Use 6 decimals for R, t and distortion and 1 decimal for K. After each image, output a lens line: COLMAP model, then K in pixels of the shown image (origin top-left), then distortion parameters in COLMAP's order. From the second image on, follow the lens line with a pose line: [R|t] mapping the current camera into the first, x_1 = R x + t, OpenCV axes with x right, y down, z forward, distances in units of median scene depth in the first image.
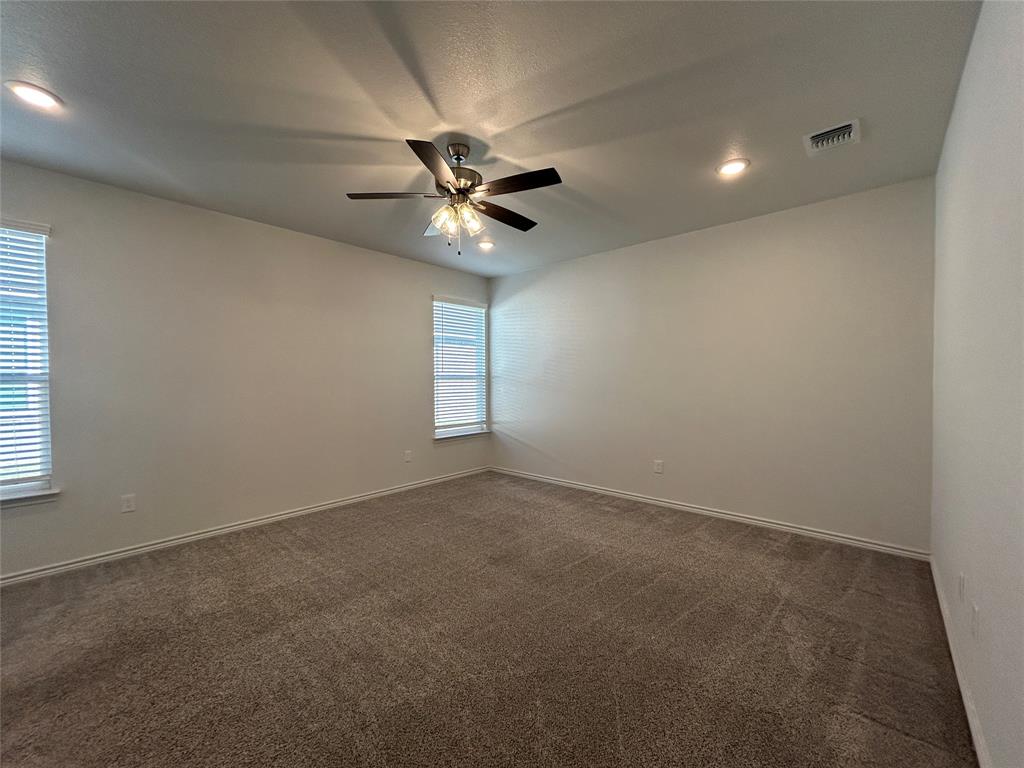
lens RADIAL K [[412.0, 0, 509.7], [0, 412.0, 378.4], [0, 0, 1]] dist [0.002561, -0.000831]
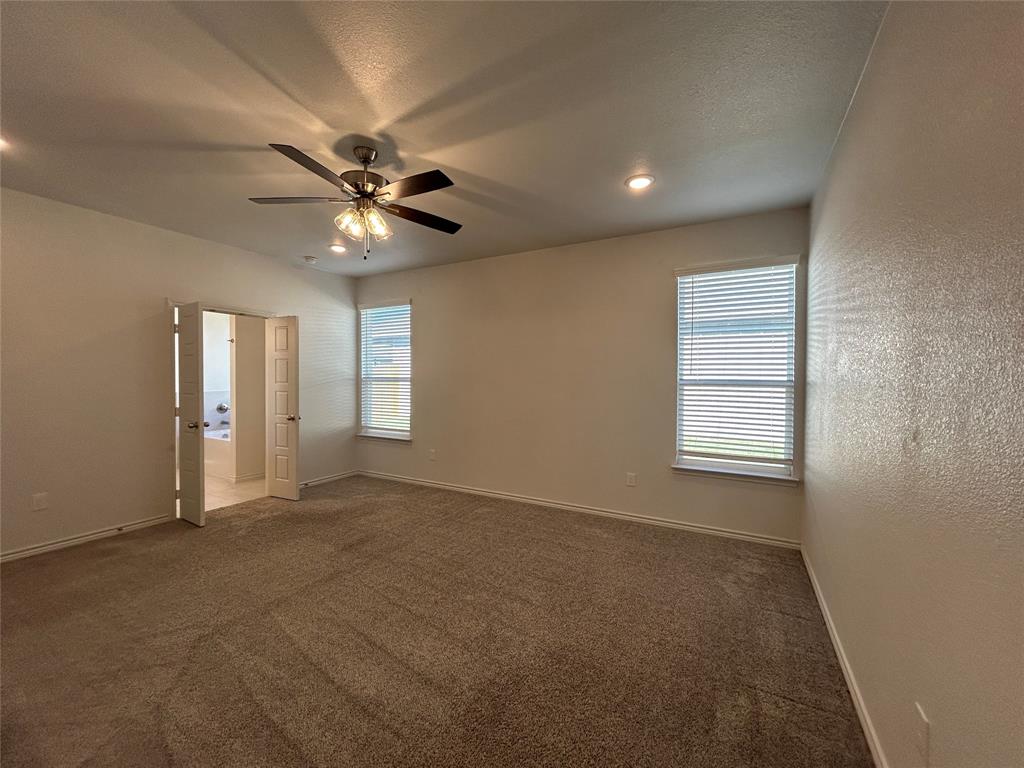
lens RADIAL K [[412.0, 0, 508.8], [0, 412.0, 382.5], [0, 0, 1]] dist [0.002561, -0.000831]
pose [[0.232562, 0.020682, -0.972362, 0.455685], [-0.009730, 0.999773, 0.018938, -0.013973], [0.972533, 0.005057, 0.232710, 0.547740]]
